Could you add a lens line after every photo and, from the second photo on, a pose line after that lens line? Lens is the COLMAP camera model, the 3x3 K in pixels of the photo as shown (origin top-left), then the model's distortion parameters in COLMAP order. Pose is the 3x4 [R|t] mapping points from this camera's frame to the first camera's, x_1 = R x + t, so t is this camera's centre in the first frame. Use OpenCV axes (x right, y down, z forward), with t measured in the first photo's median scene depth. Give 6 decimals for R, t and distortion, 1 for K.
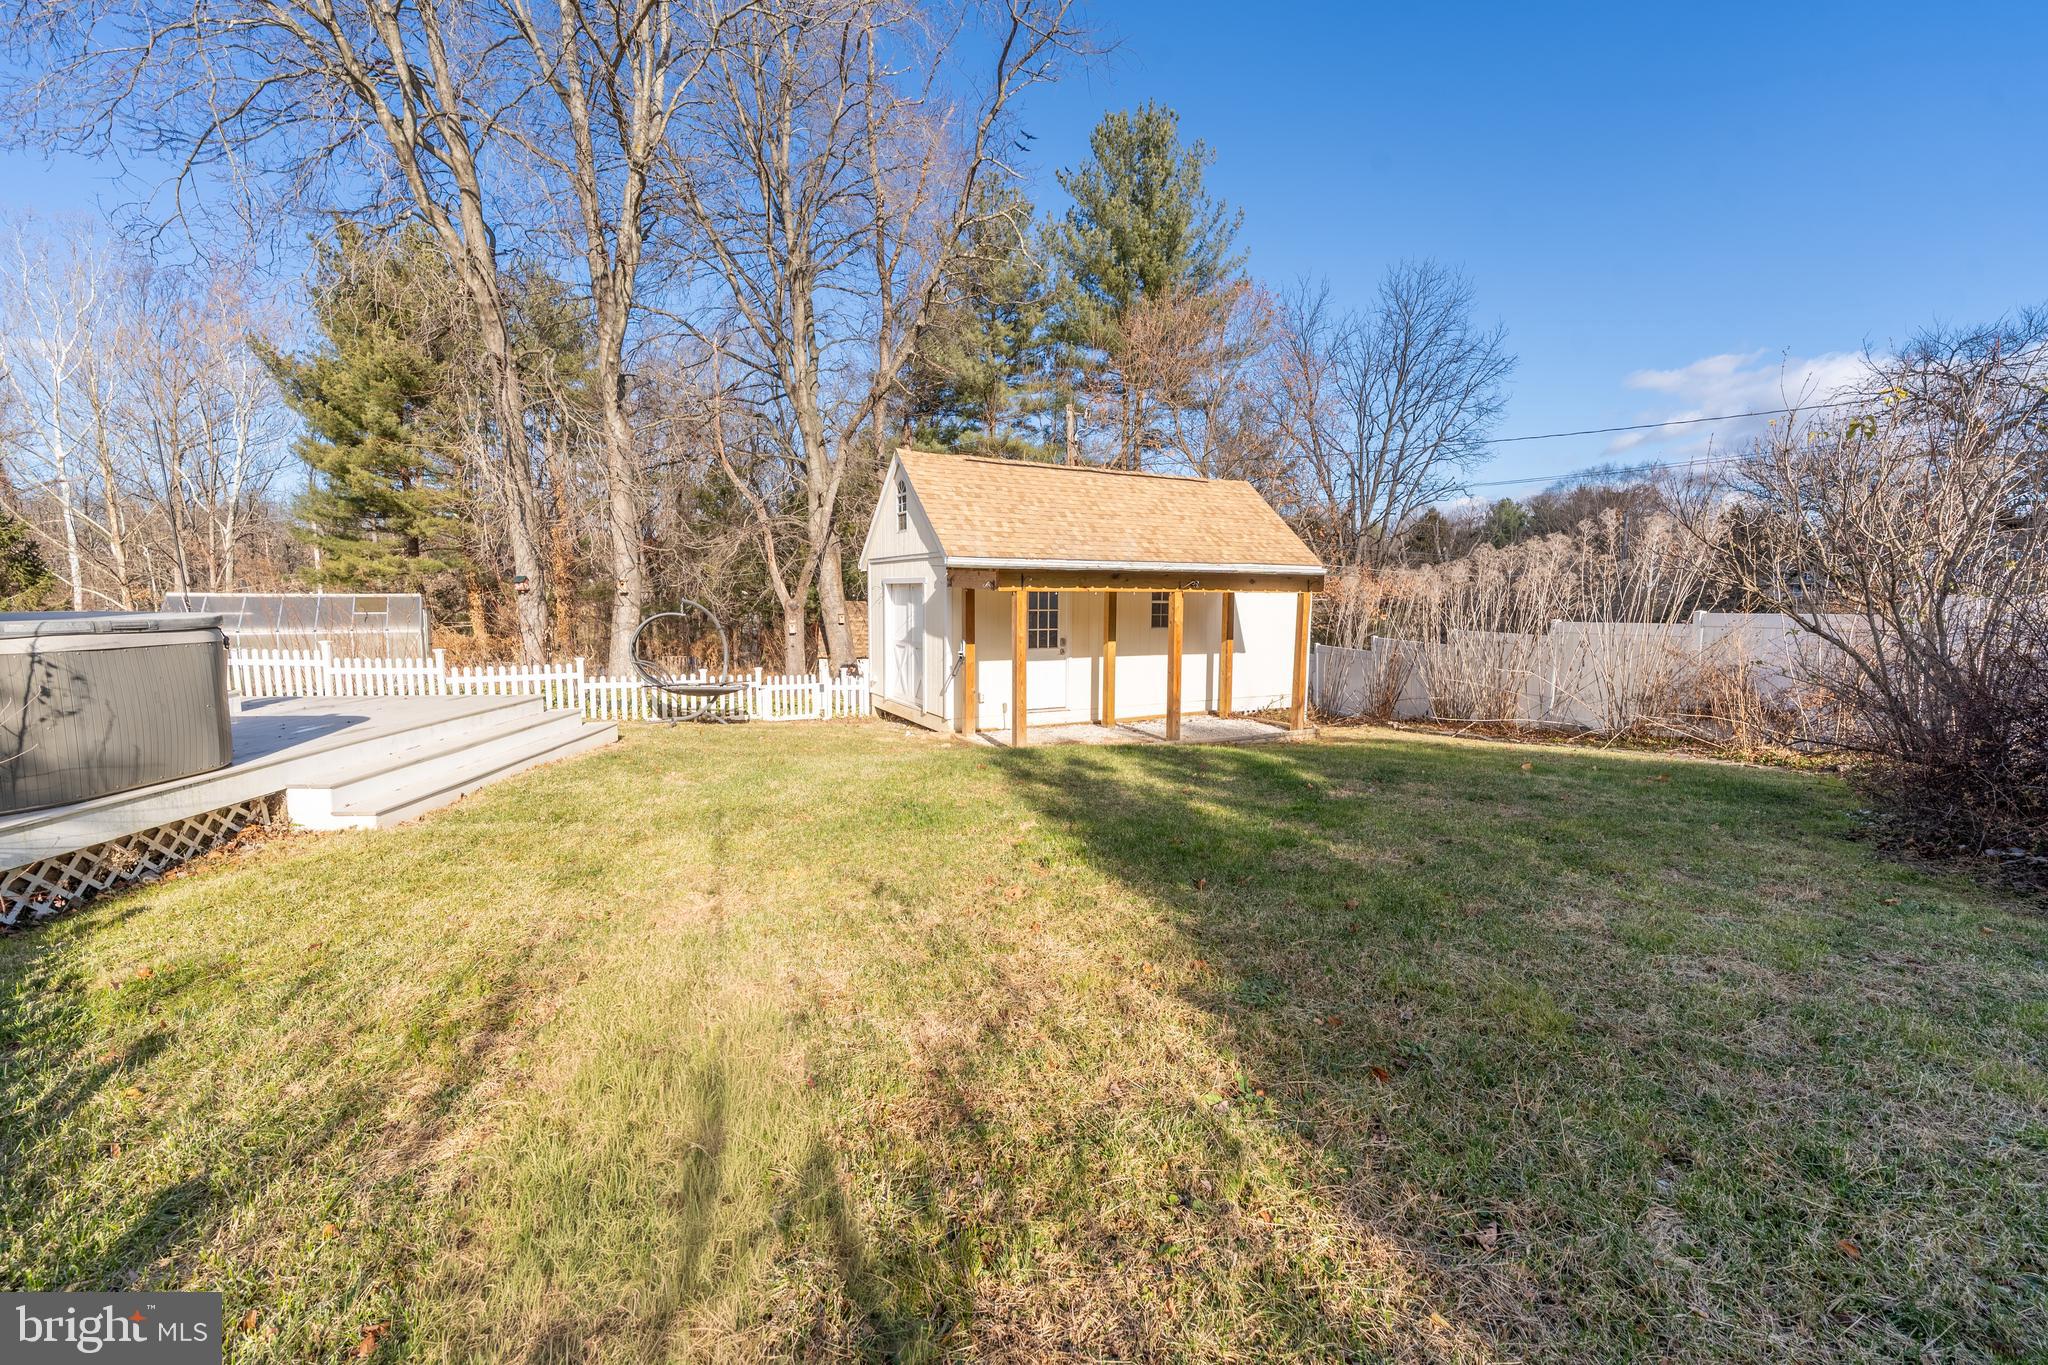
lens RADIAL K [[840.5, 0, 1023.1], [0, 840.5, 687.9], [0, 0, 1]] dist [-0.001043, -0.000181]
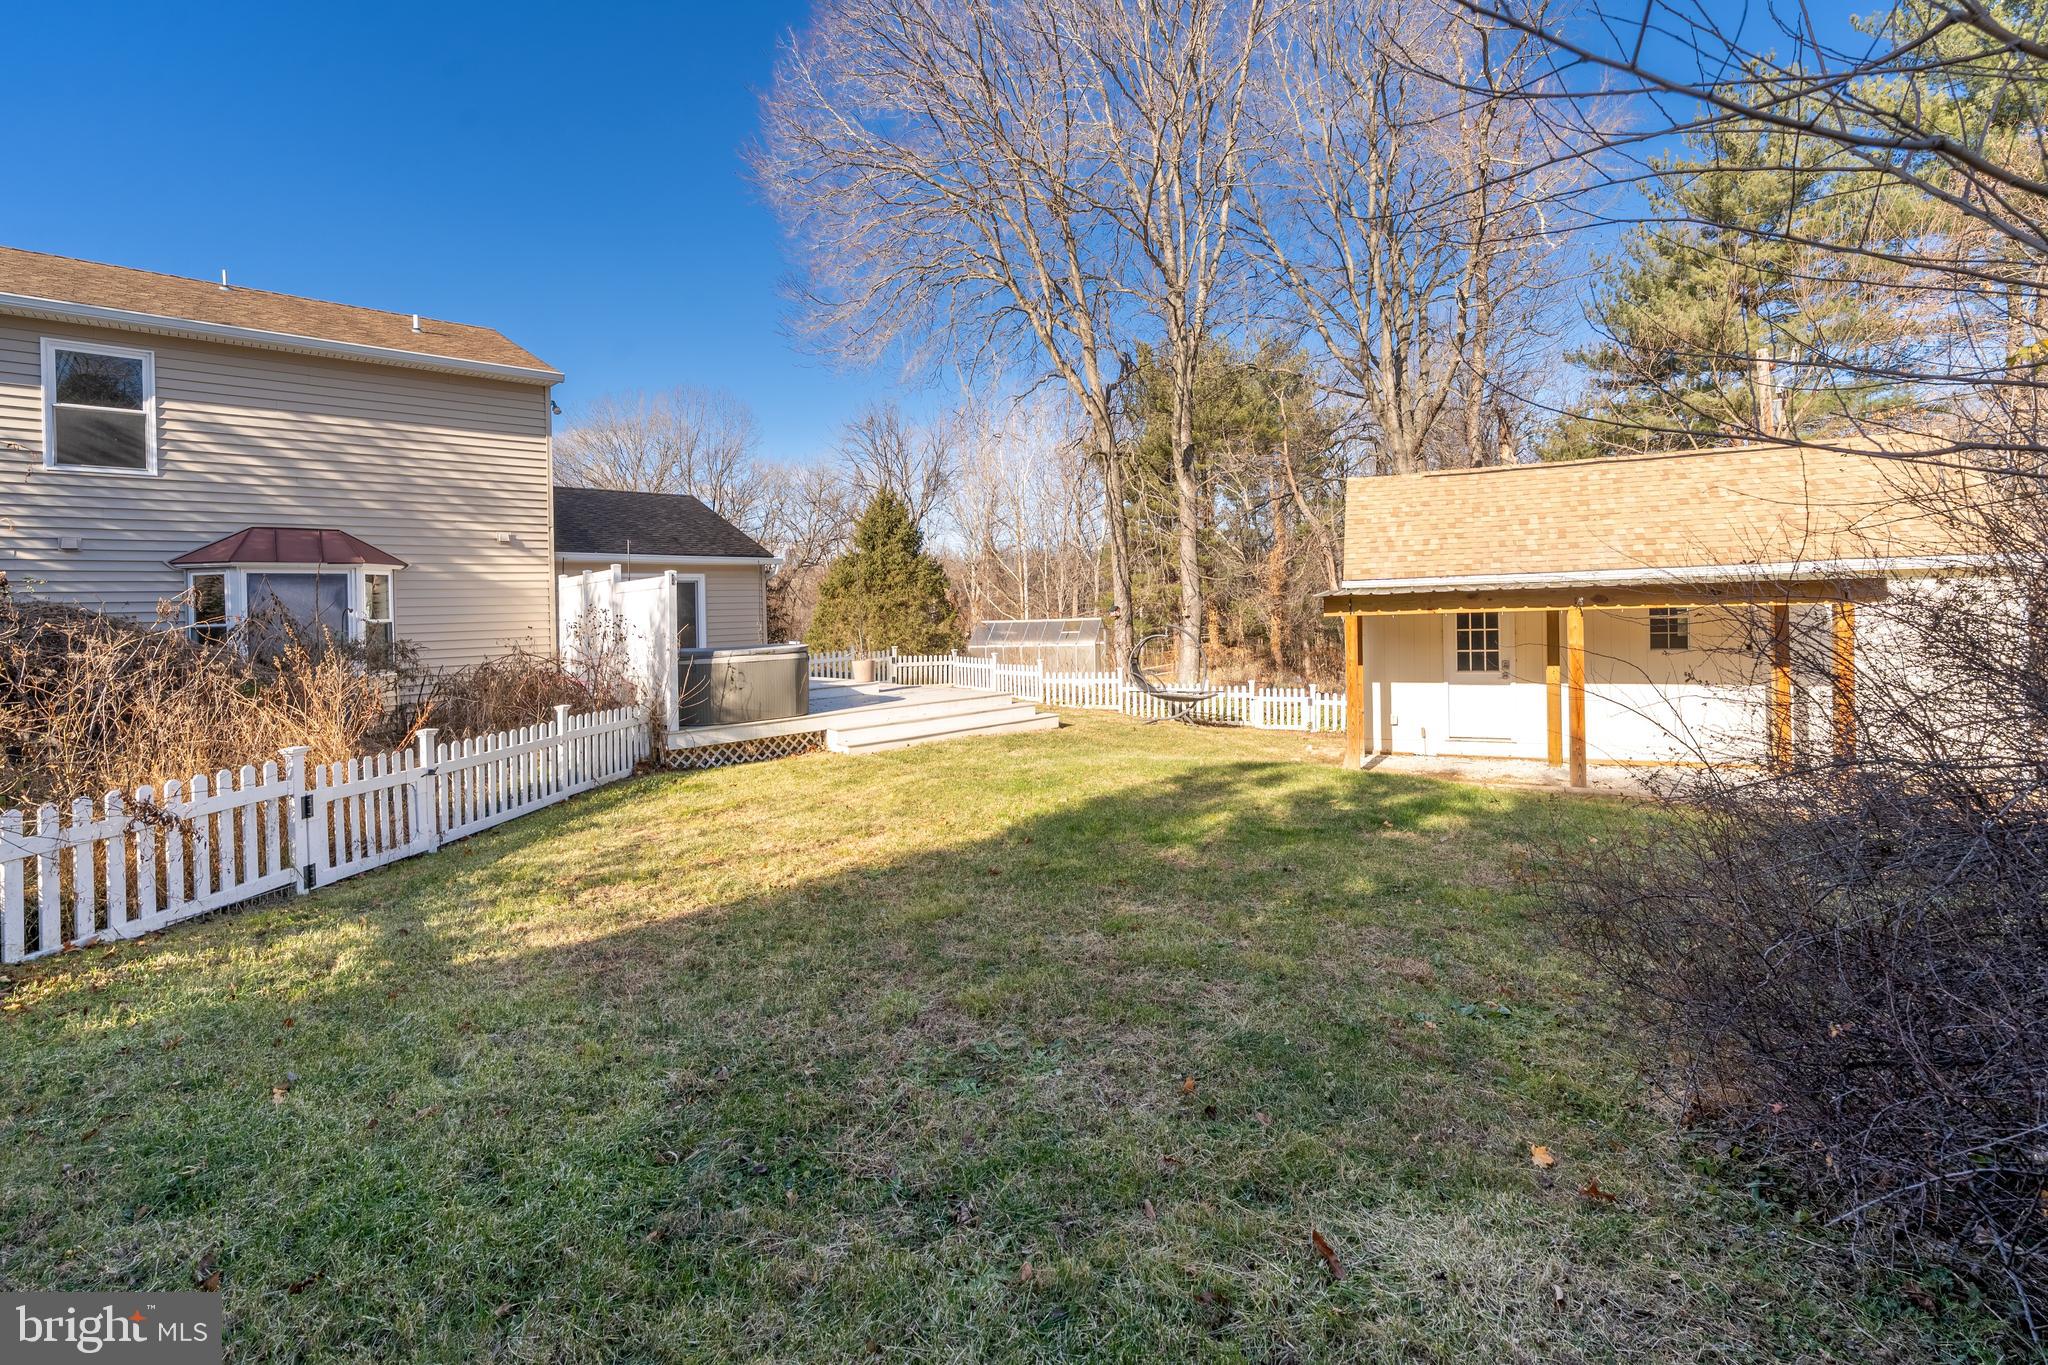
lens RADIAL K [[840.5, 0, 985.9], [0, 840.5, 623.5], [0, 0, 1]] dist [-0.001043, -0.000181]
pose [[0.608144, -0.015167, -0.793682, 0.423147], [-0.053140, 0.996797, -0.059766, -0.015712], [0.792046, 0.078523, 0.605390, 0.015605]]
